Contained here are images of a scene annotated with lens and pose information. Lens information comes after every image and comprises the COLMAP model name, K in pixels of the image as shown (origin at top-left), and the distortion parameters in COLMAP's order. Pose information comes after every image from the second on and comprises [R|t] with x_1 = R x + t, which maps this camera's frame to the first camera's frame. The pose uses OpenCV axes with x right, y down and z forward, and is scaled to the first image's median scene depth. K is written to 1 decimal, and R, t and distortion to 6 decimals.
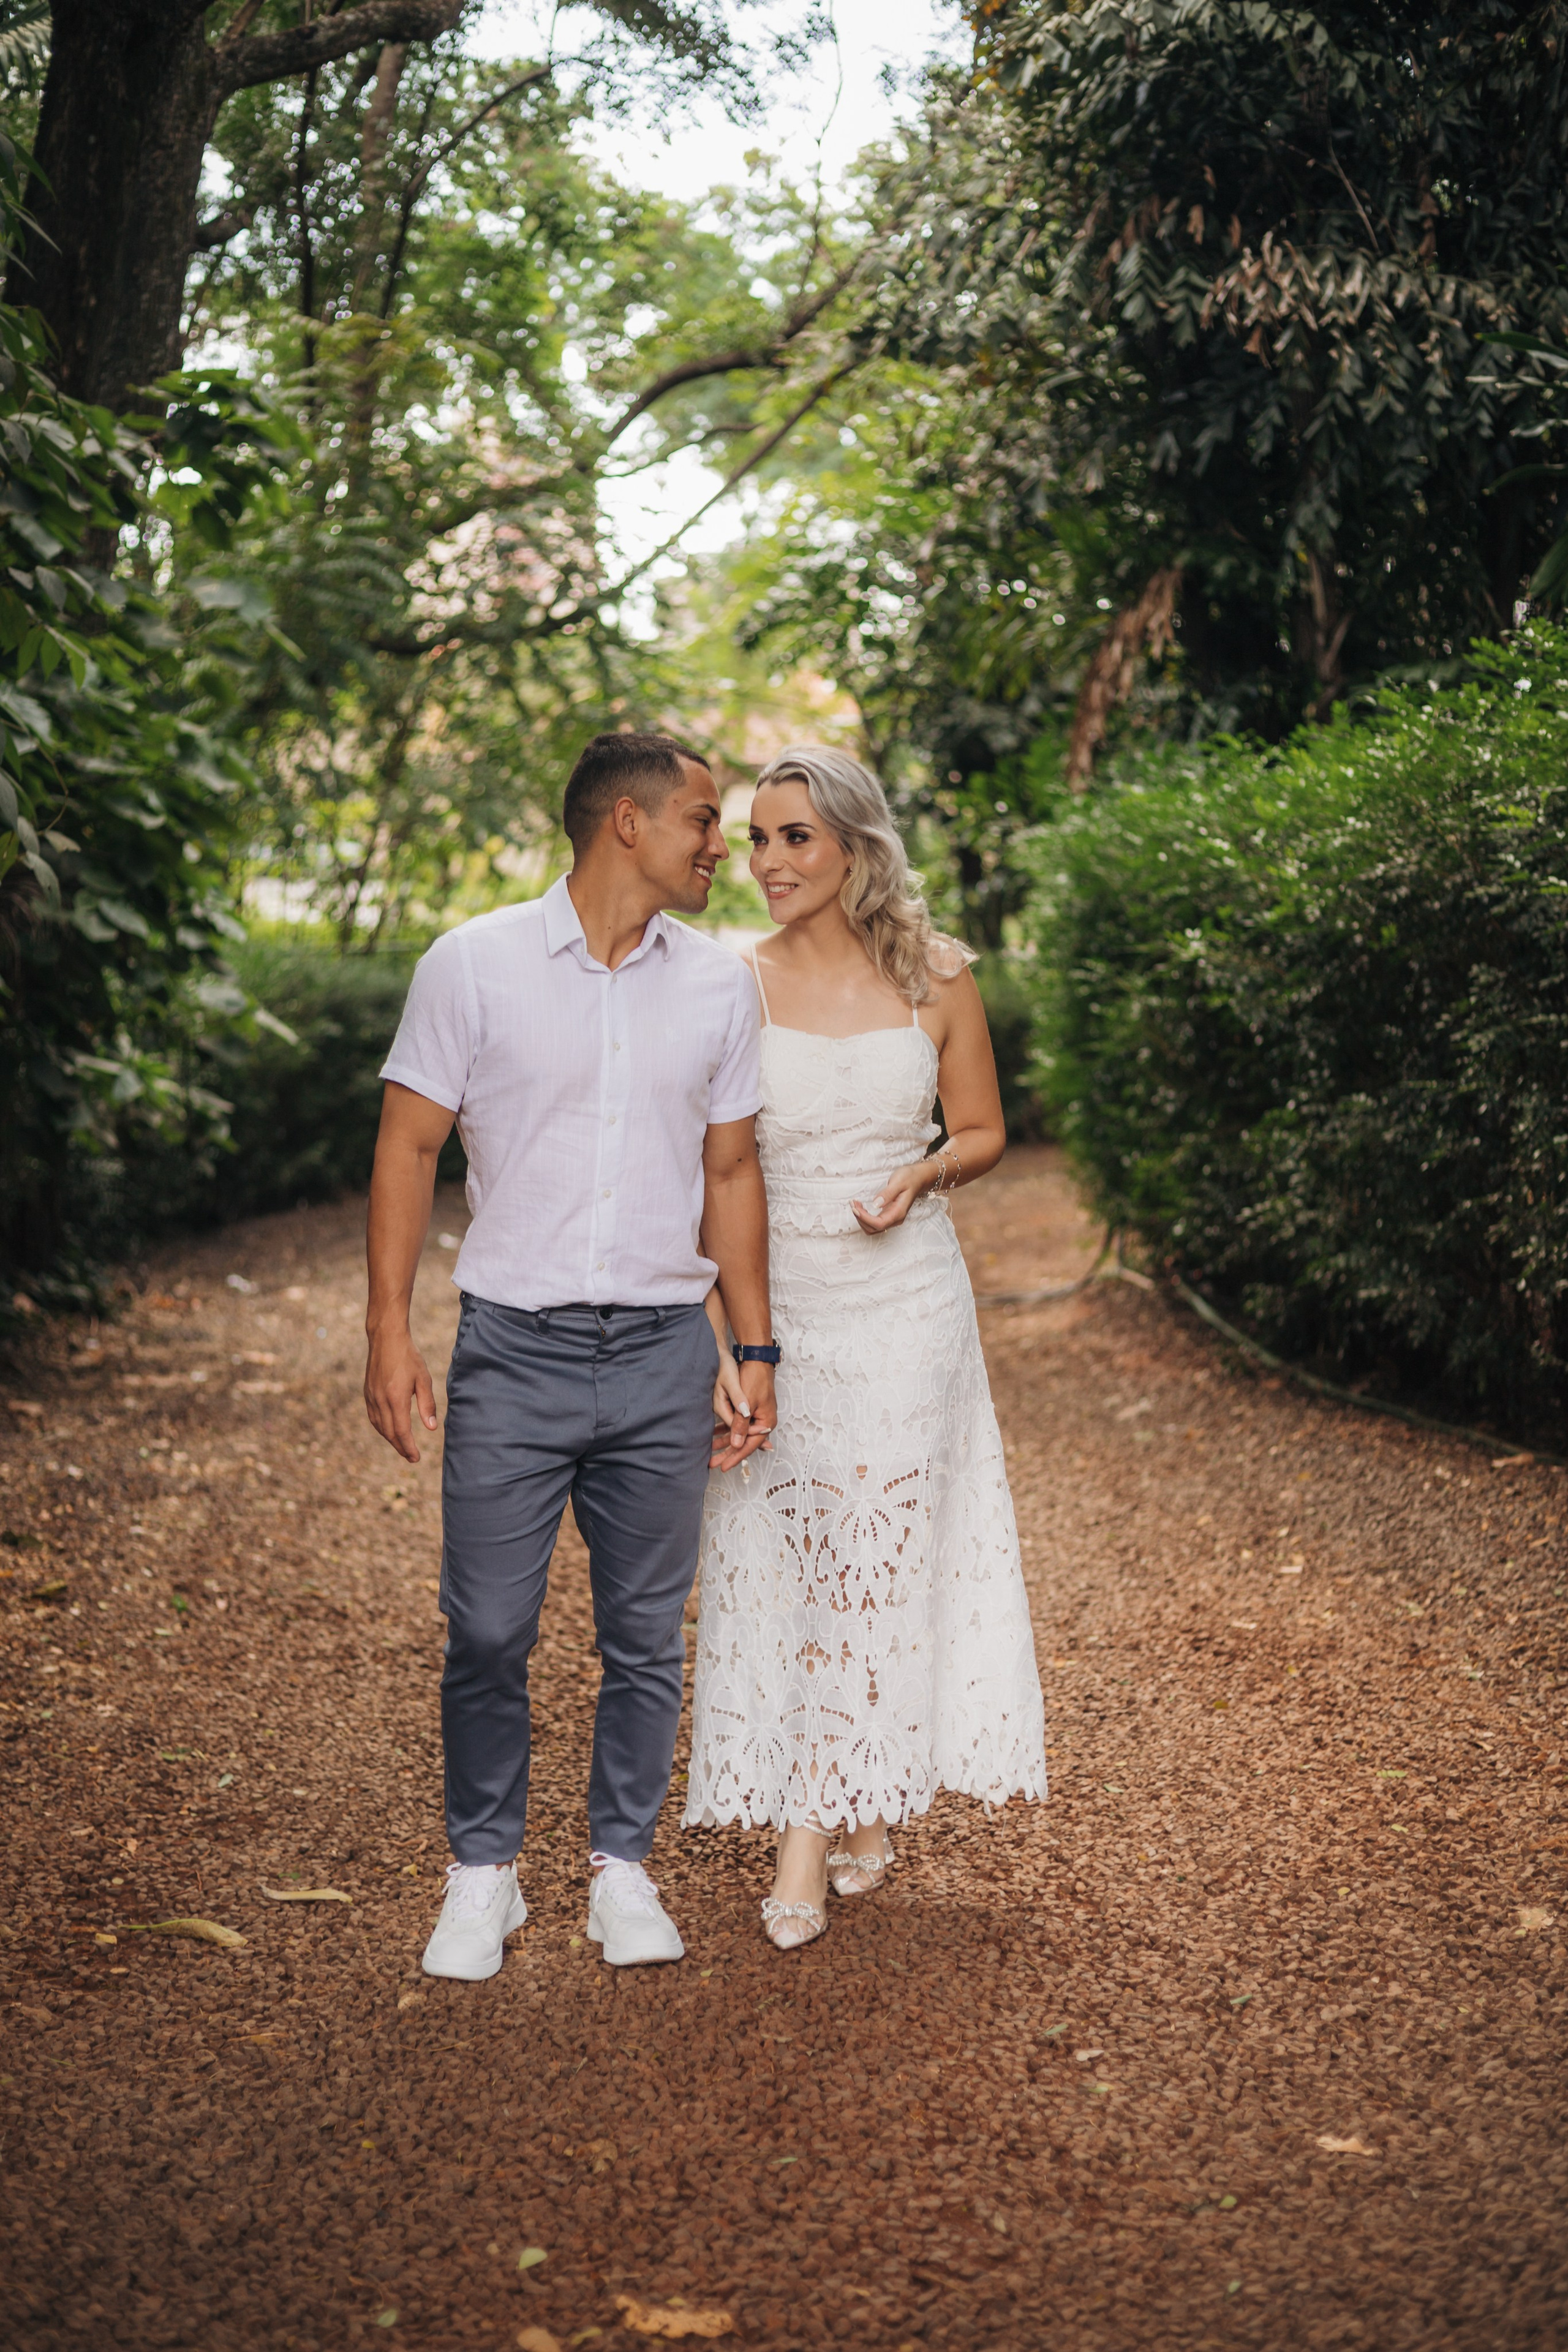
lens RADIAL K [[3428.2, 0, 791.0], [0, 3428.2, 1231.2], [0, 0, 1]] dist [-0.128679, 0.050060]
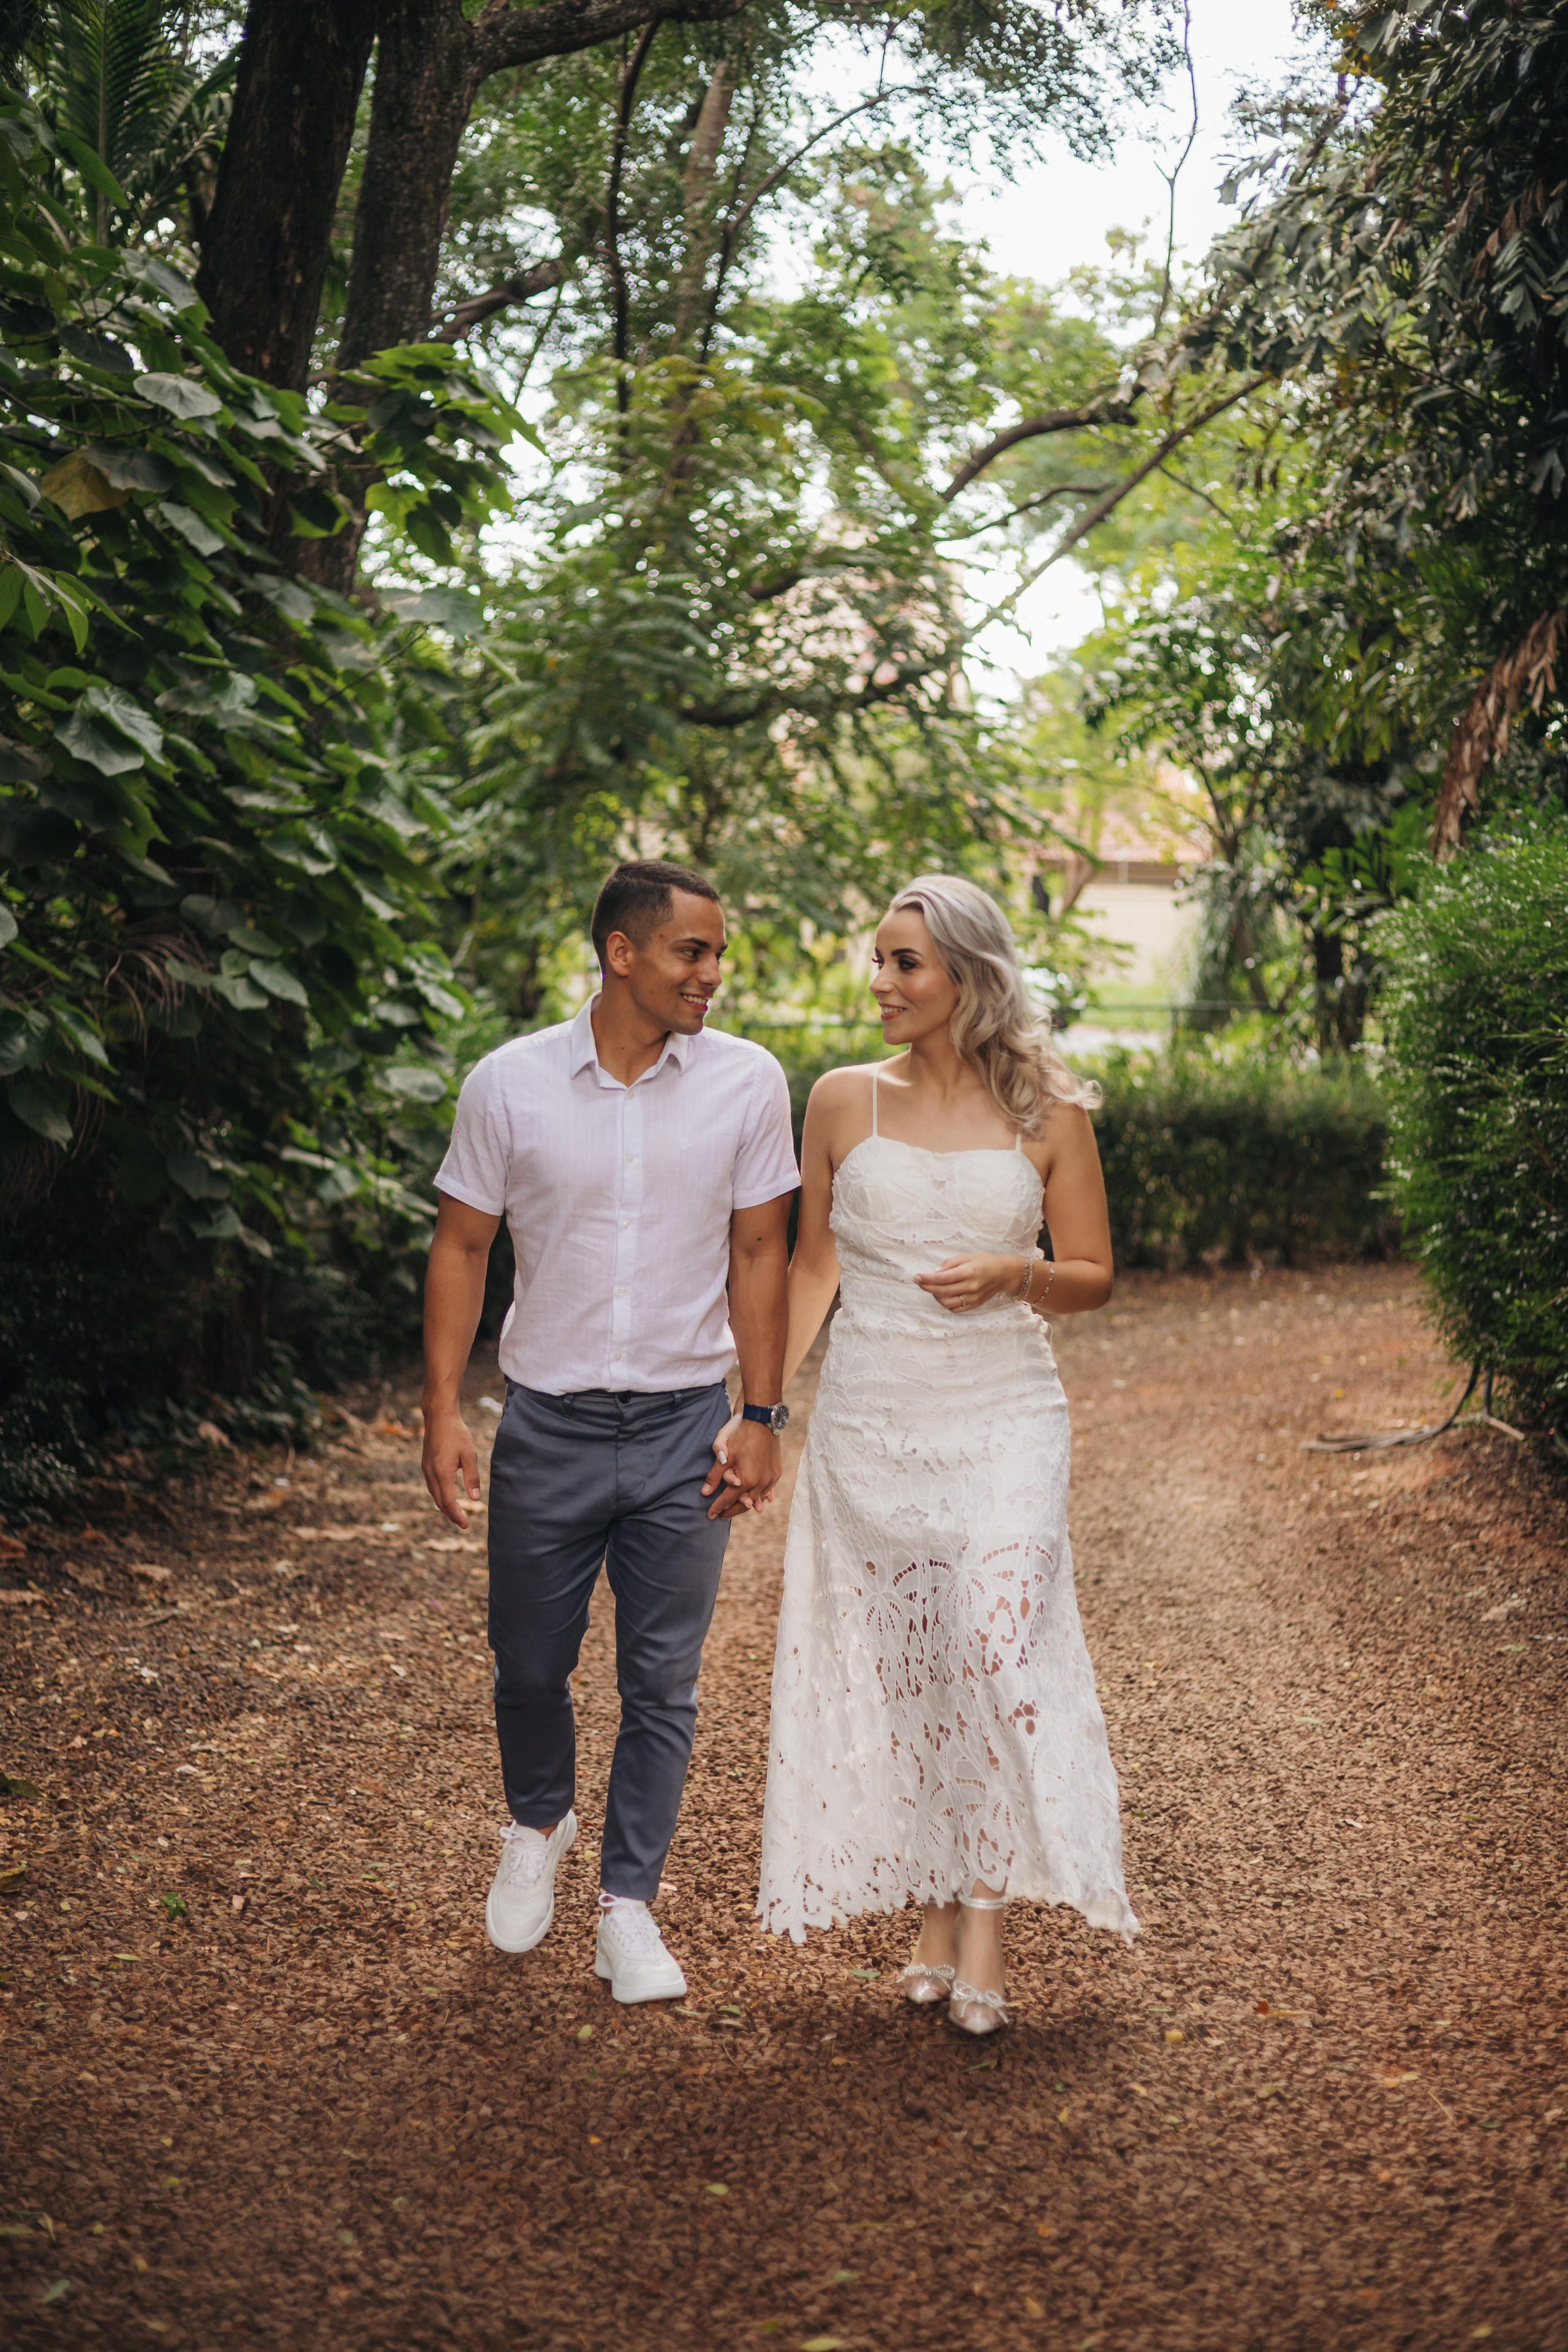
lens RADIAL K [[3470.3, 0, 810.4], [0, 3470.3, 1153.3], [0, 0, 1]] dist [-0.119125, -0.006250]
pose [[0.995116, 0.016221, -0.097375, 0.015565], [-0.021276, 0.998467, -0.051098, -0.010229], [0.096397, 0.052920, 0.993935, 0.175202]]
